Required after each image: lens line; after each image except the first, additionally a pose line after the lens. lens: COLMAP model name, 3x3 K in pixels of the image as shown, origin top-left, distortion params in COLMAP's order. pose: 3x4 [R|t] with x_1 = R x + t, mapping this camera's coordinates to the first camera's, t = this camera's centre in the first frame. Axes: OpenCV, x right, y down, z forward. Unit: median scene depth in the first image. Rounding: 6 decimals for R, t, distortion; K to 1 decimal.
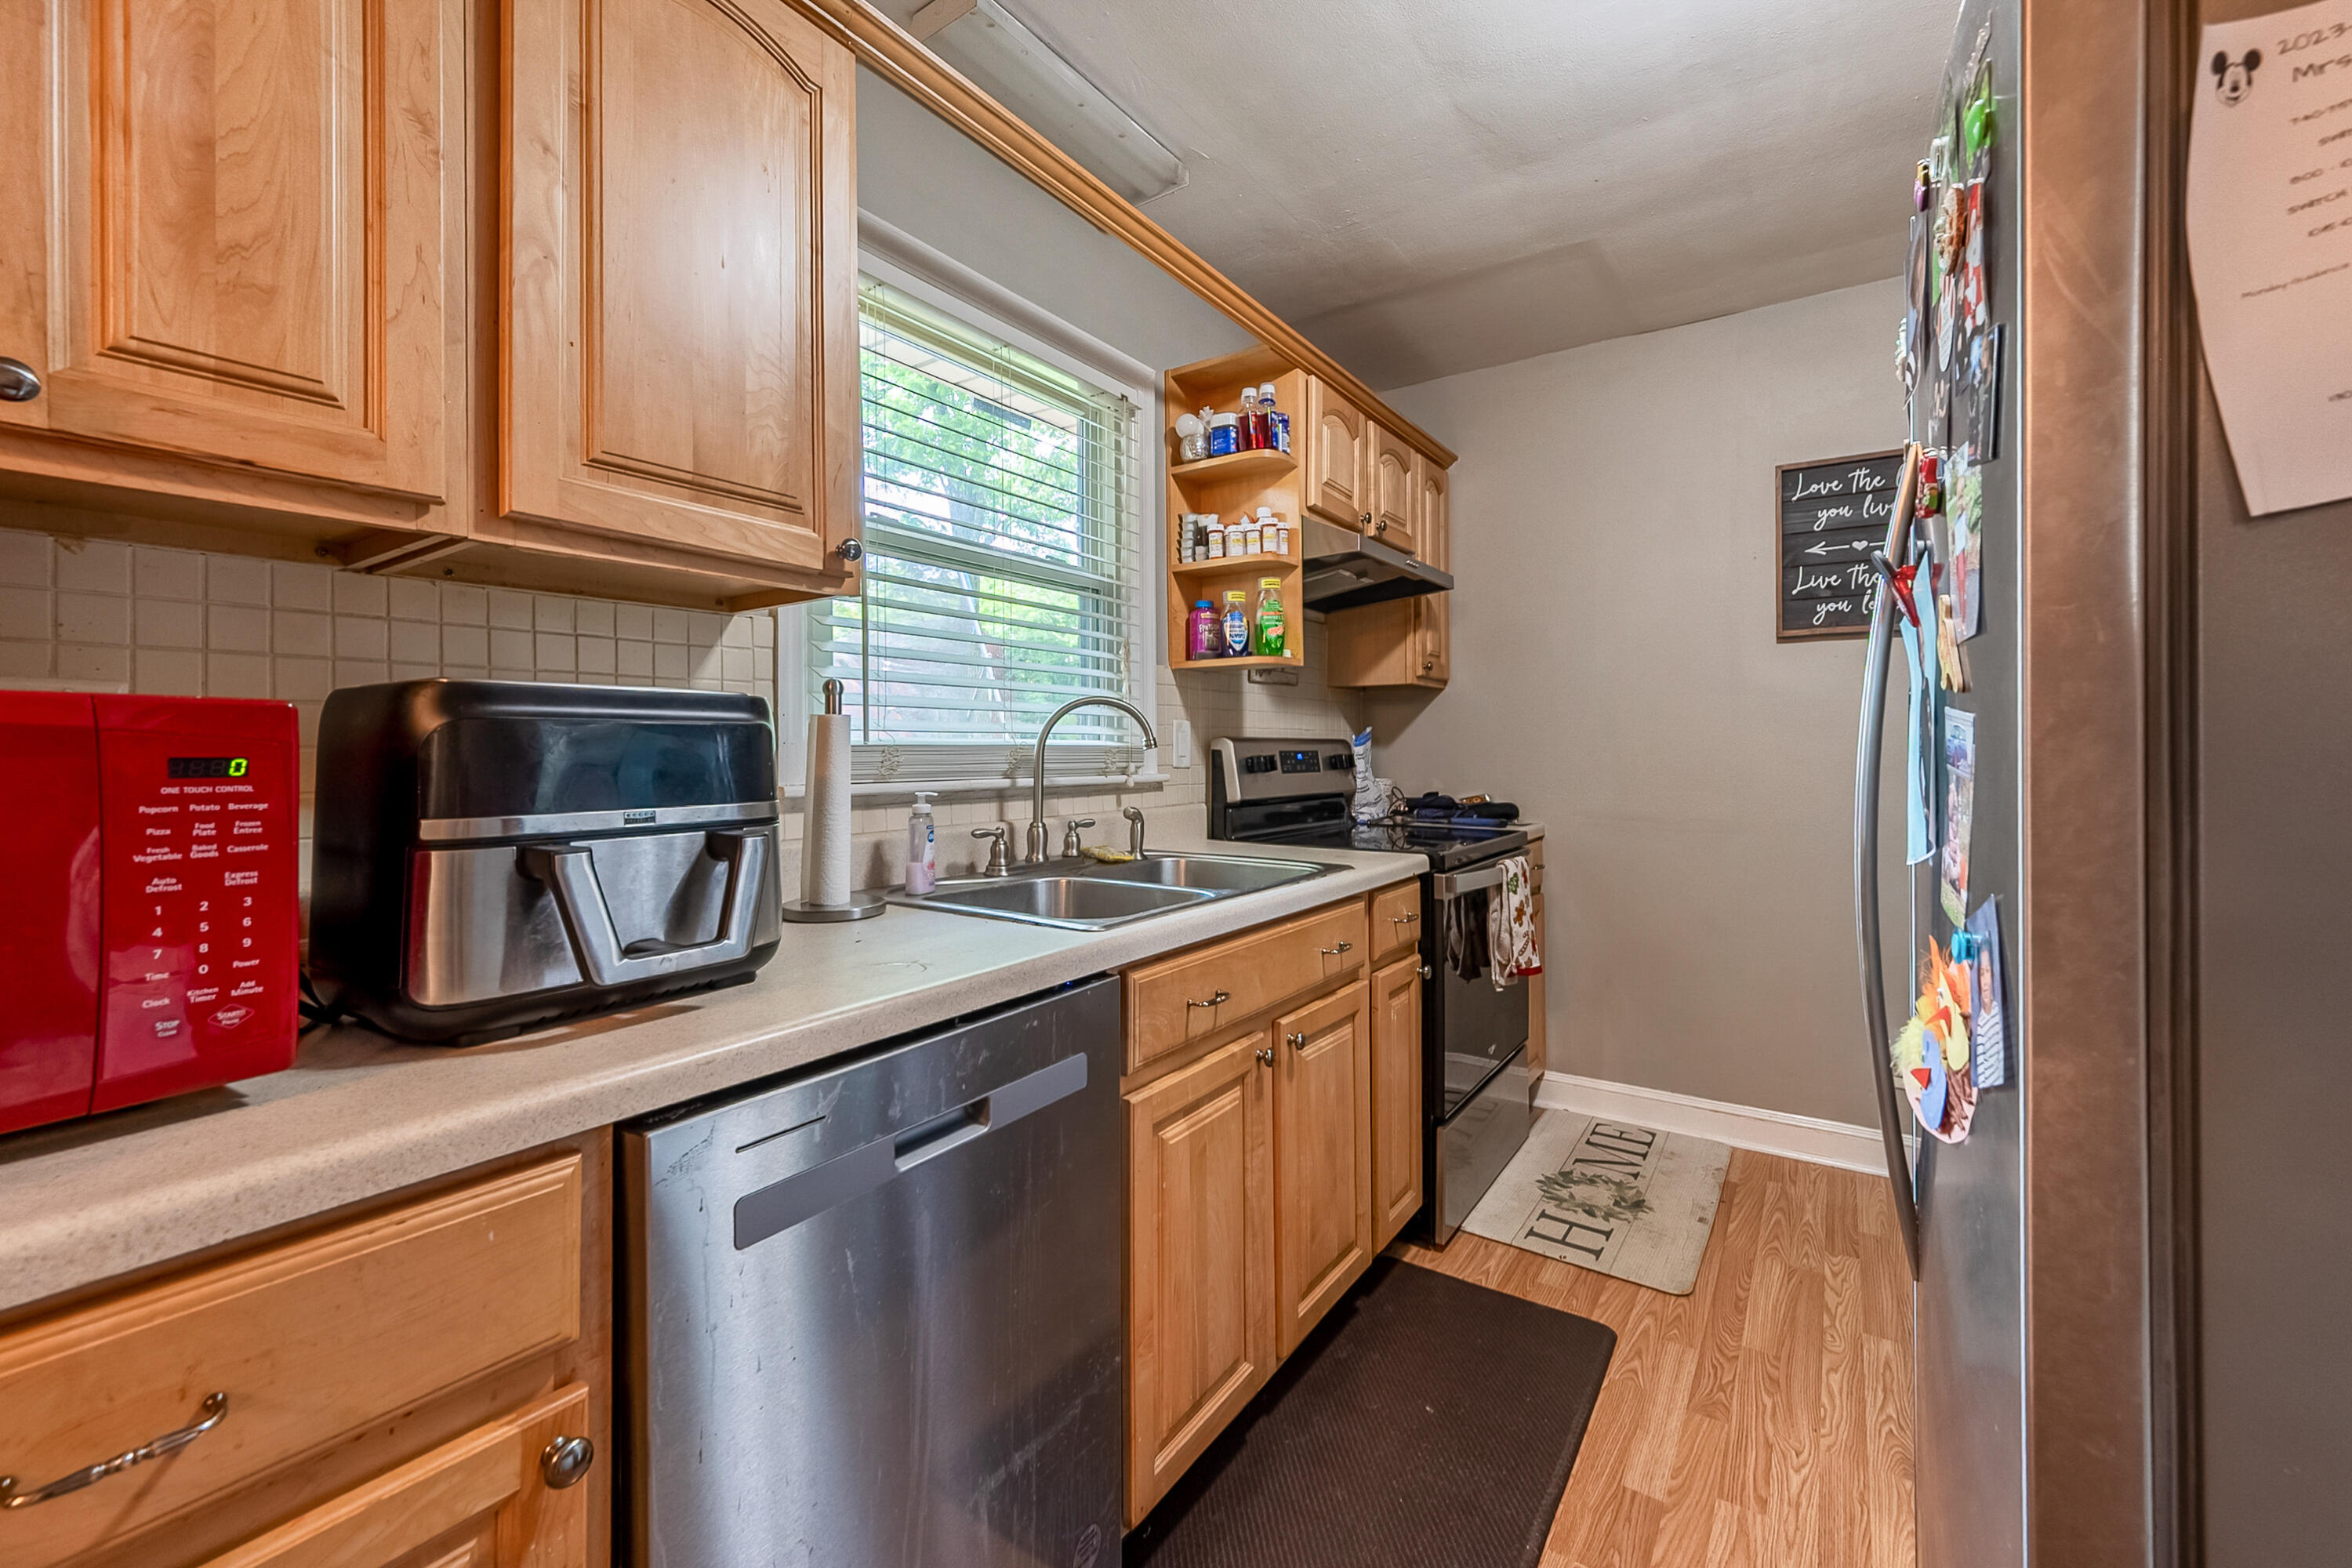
lens RADIAL K [[956.9, 0, 1172.9], [0, 956.9, 744.9], [0, 0, 1]] dist [0.000265, -0.000145]
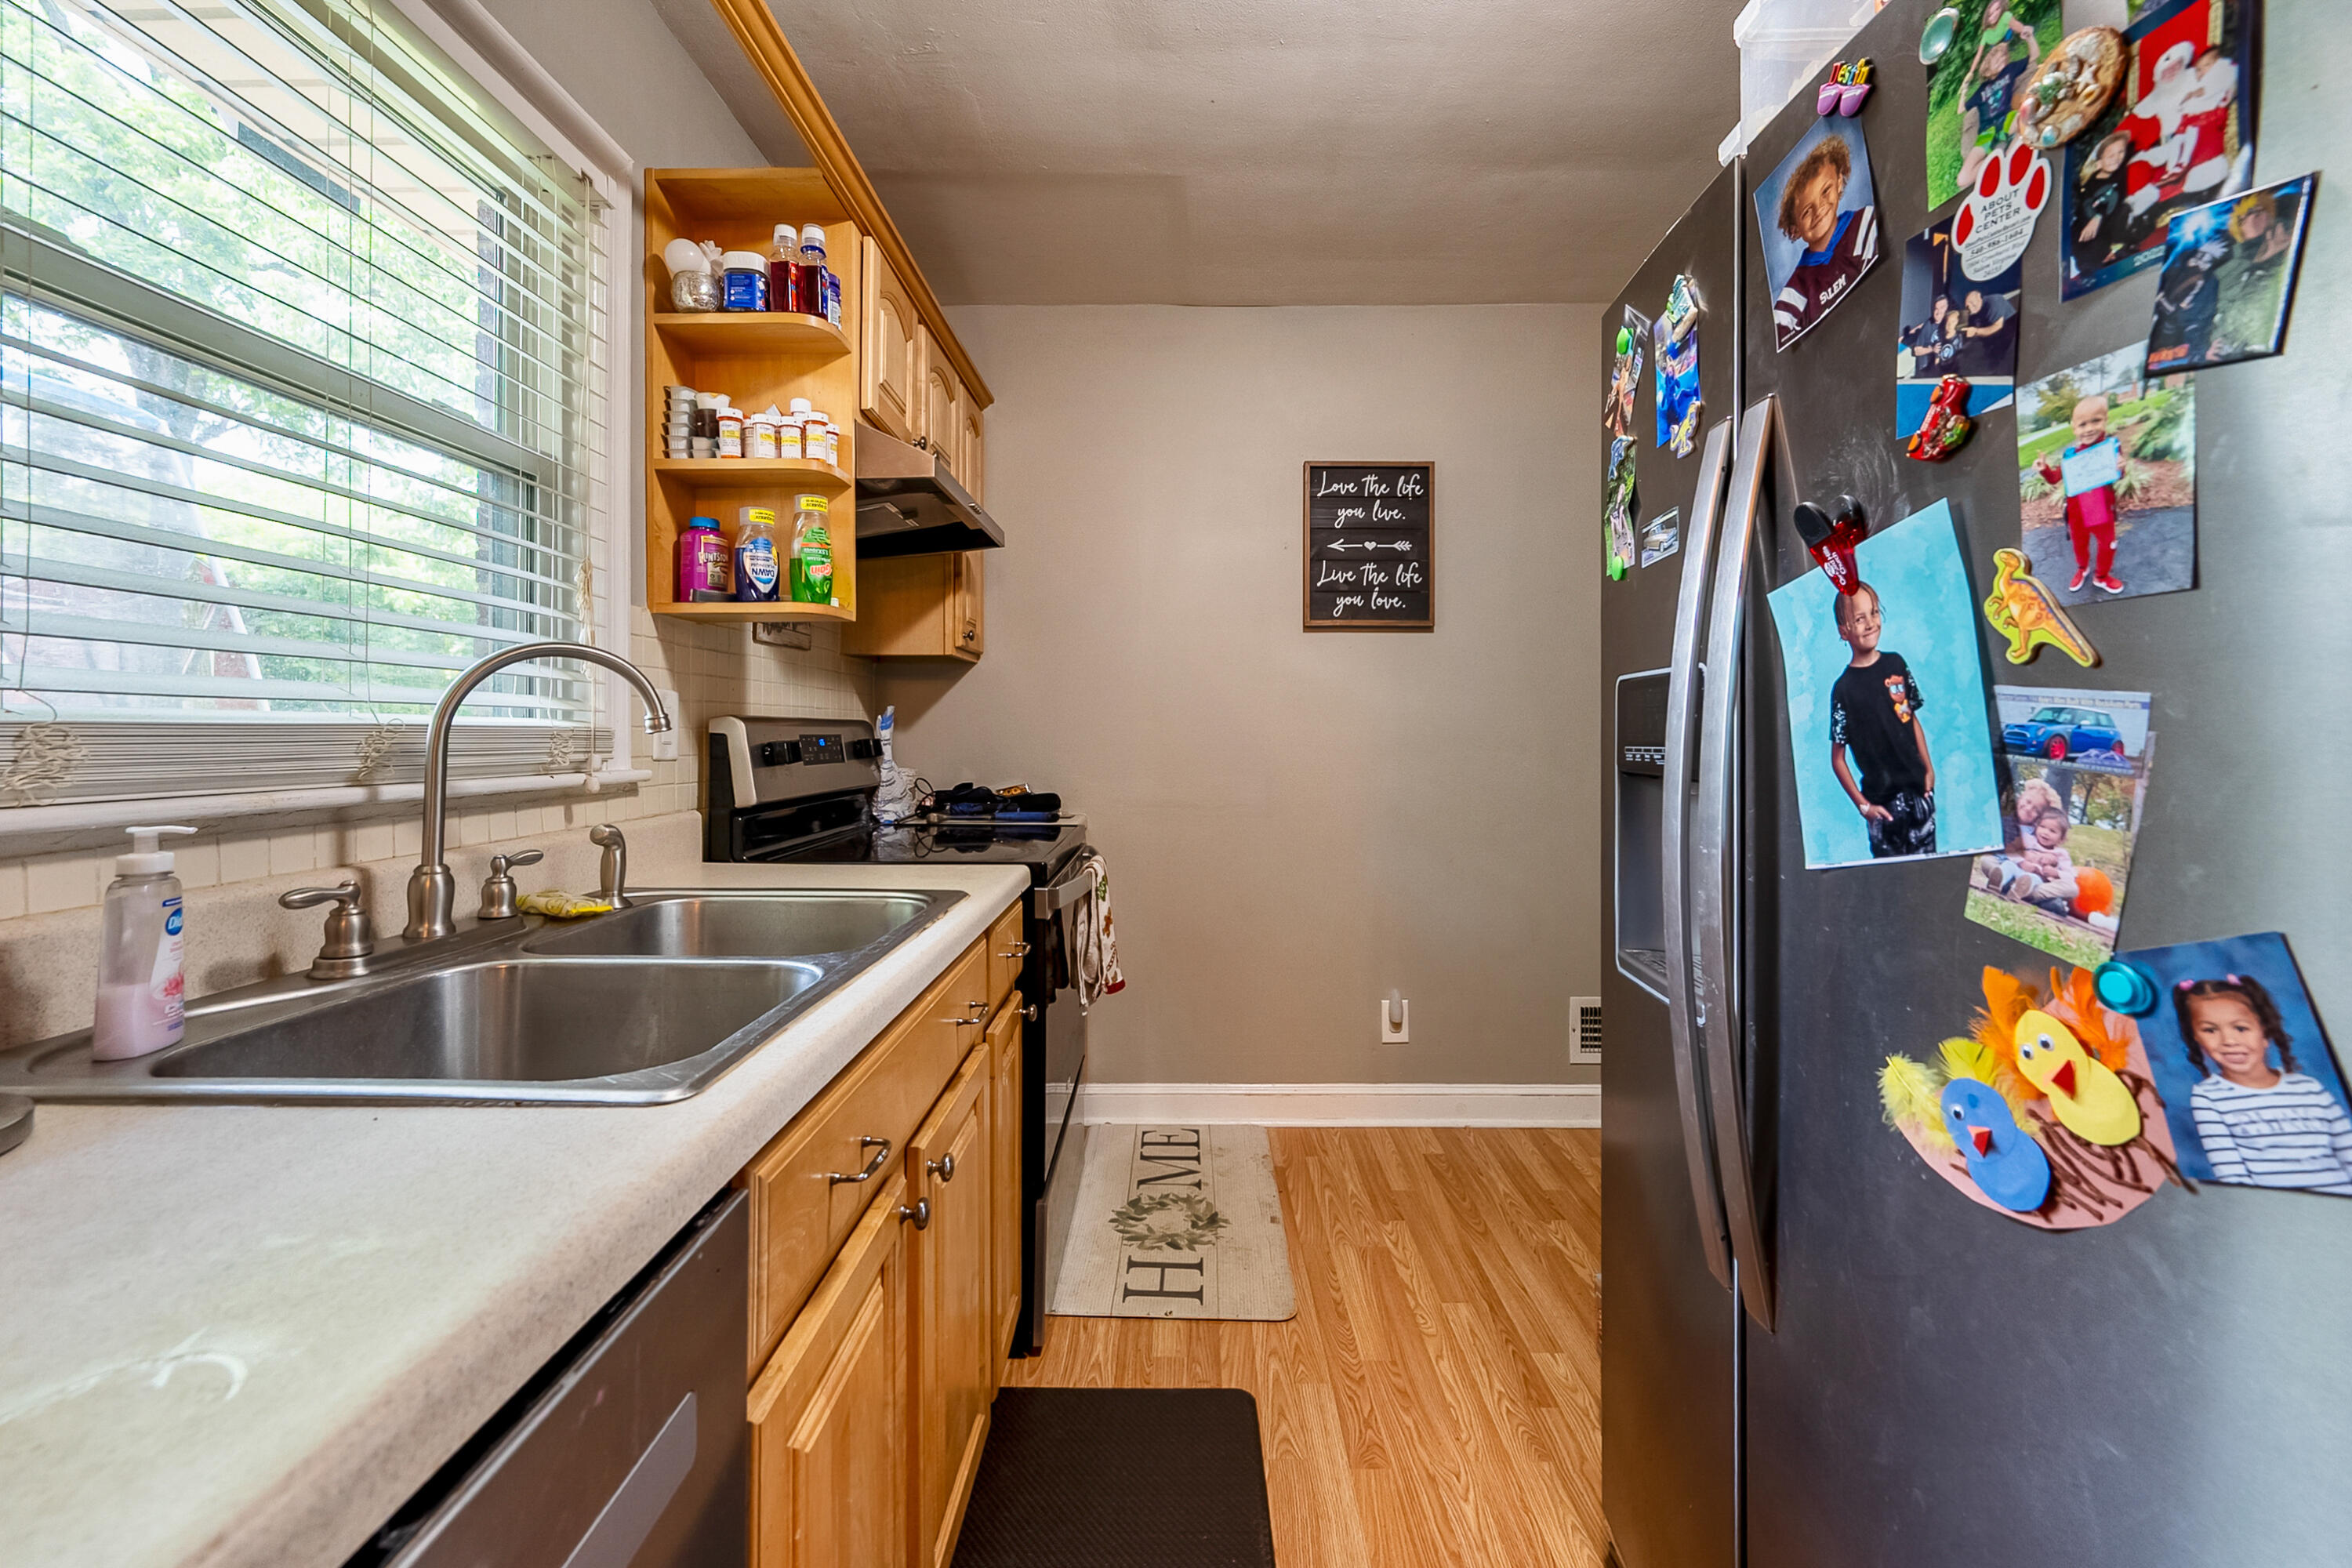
lens RADIAL K [[968.8, 0, 1182.5], [0, 968.8, 722.7], [0, 0, 1]] dist [-0.000155, -0.000339]
pose [[0.824438, 0.008691, 0.565885, -0.080530], [-0.005669, 0.999959, -0.007098, 0.000505], [-0.565924, 0.002644, 0.824454, 0.235126]]
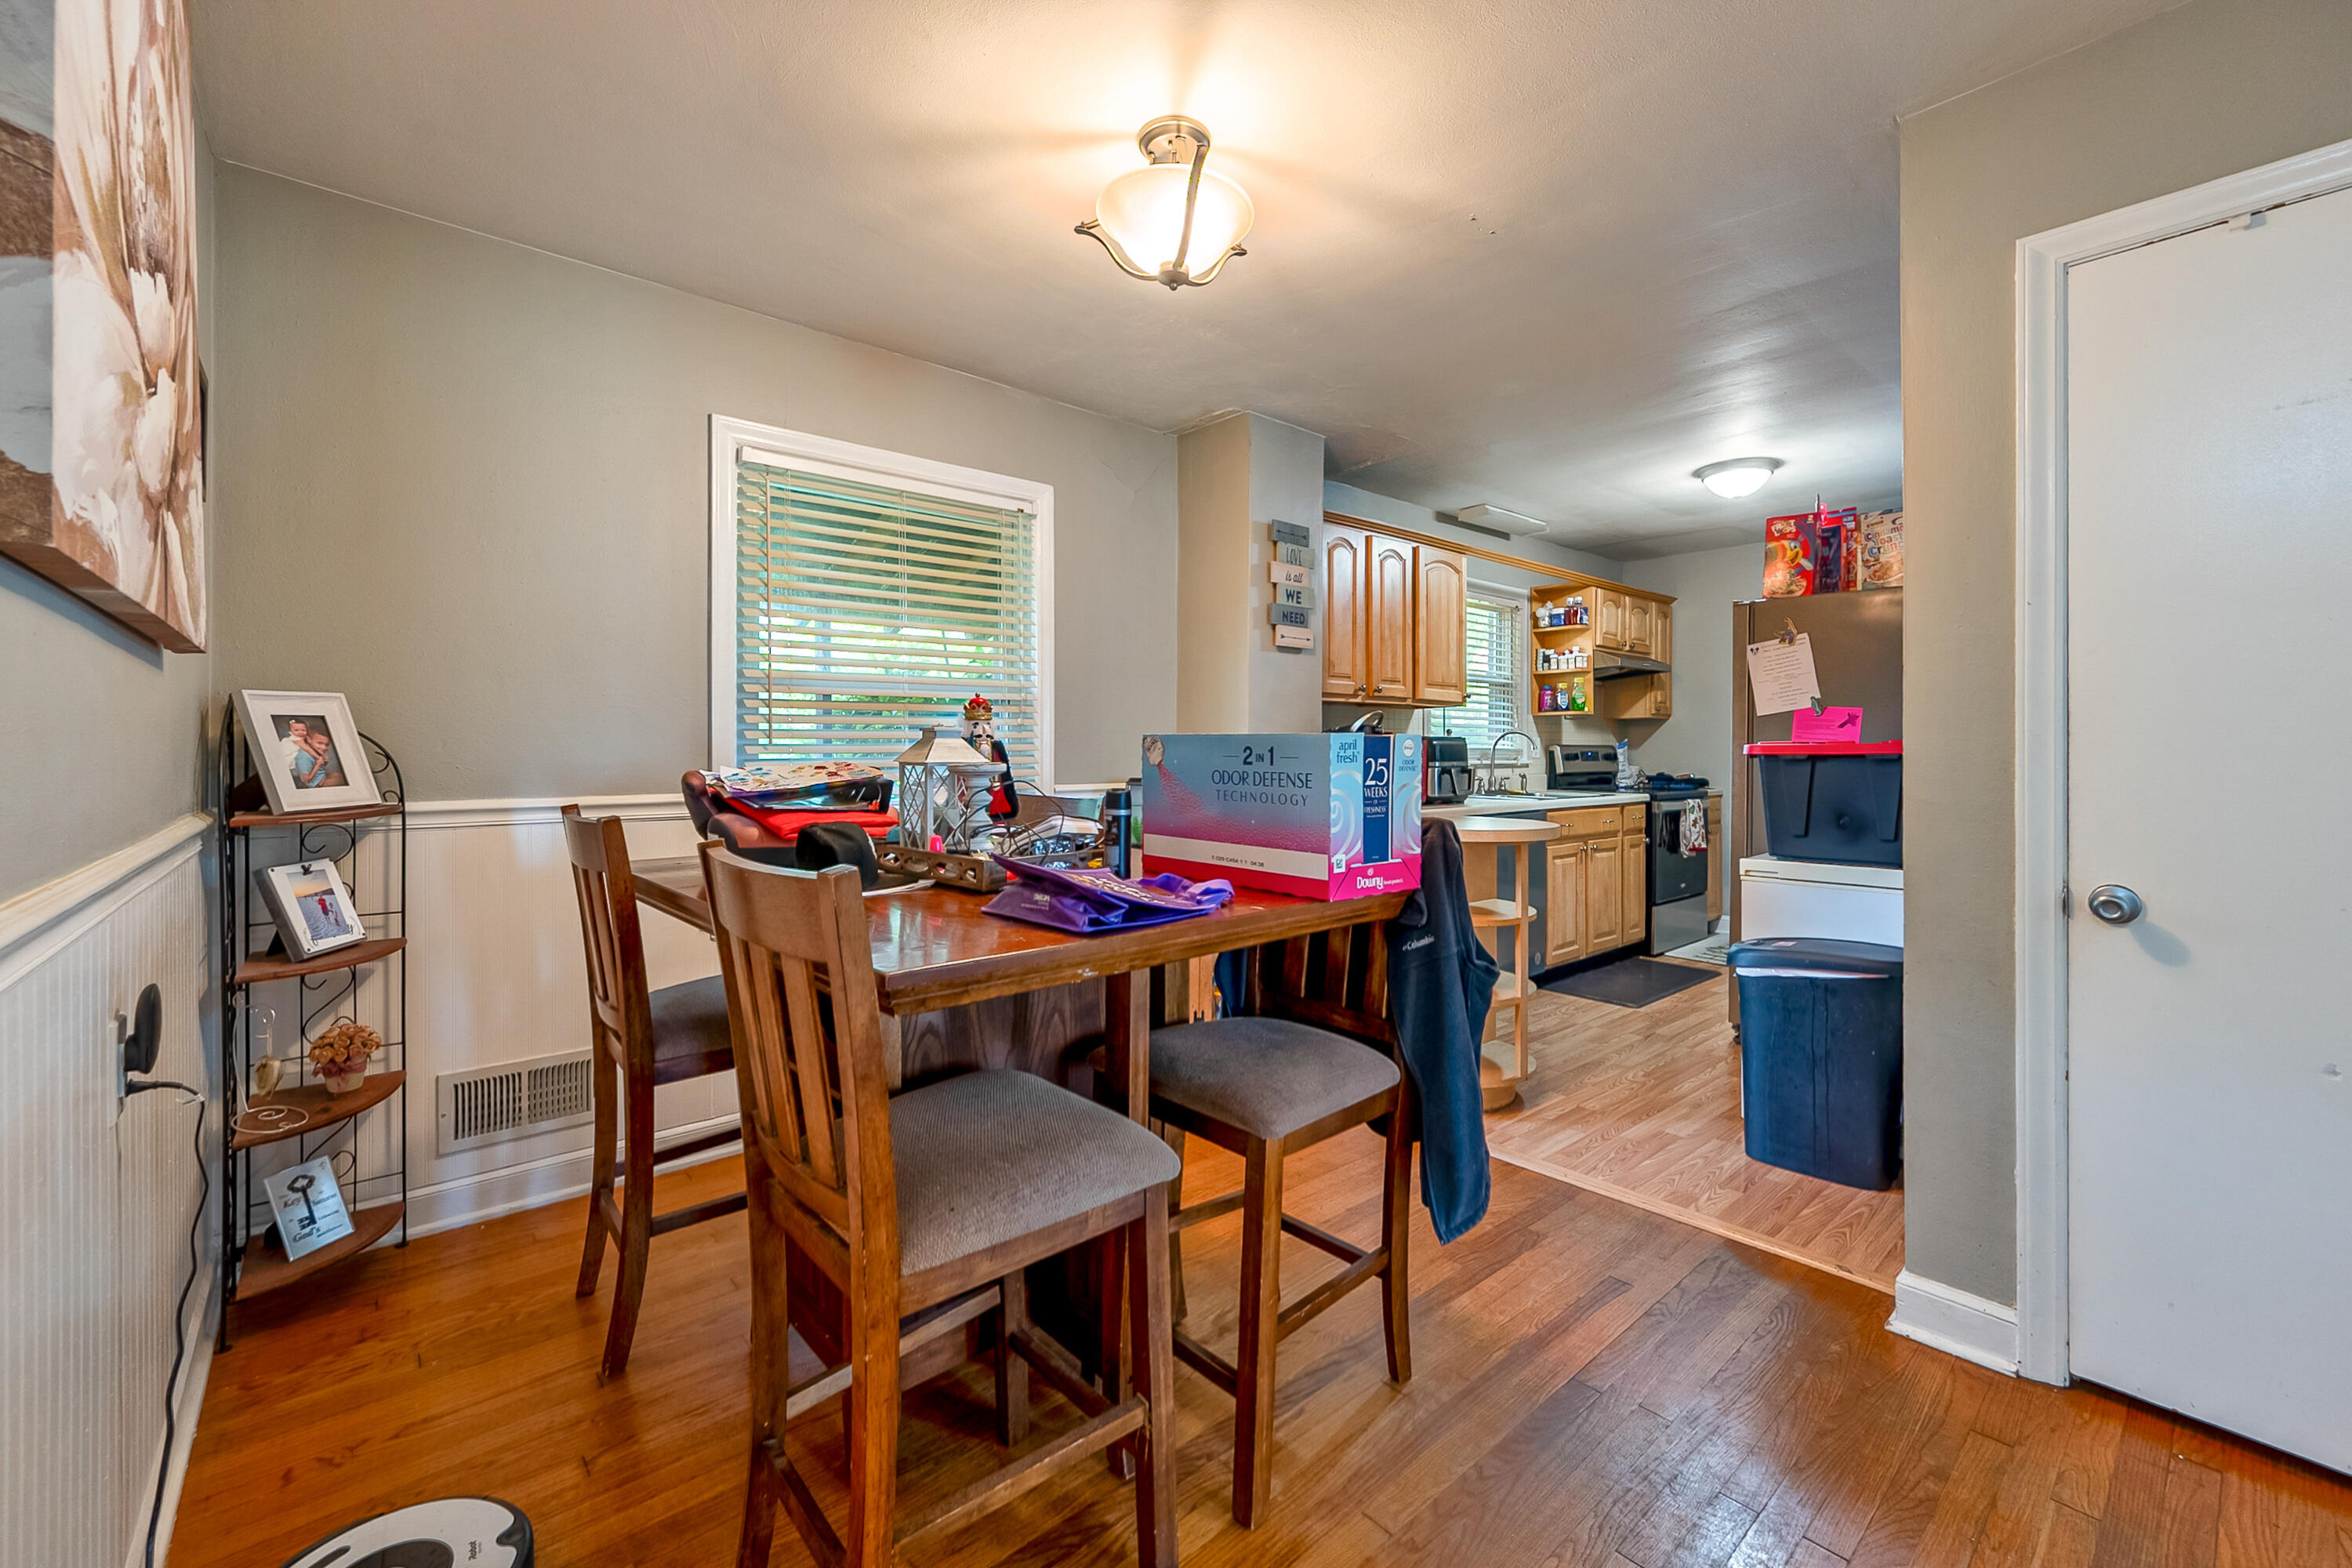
lens RADIAL K [[951.2, 0, 1178.6], [0, 951.2, 755.7], [0, 0, 1]] dist [0.000507, -0.000059]
pose [[0.968710, 0.004694, -0.248150, -0.268245], [-0.002211, 0.999945, 0.010286, -0.003955], [0.248185, -0.009415, 0.968667, -1.501696]]
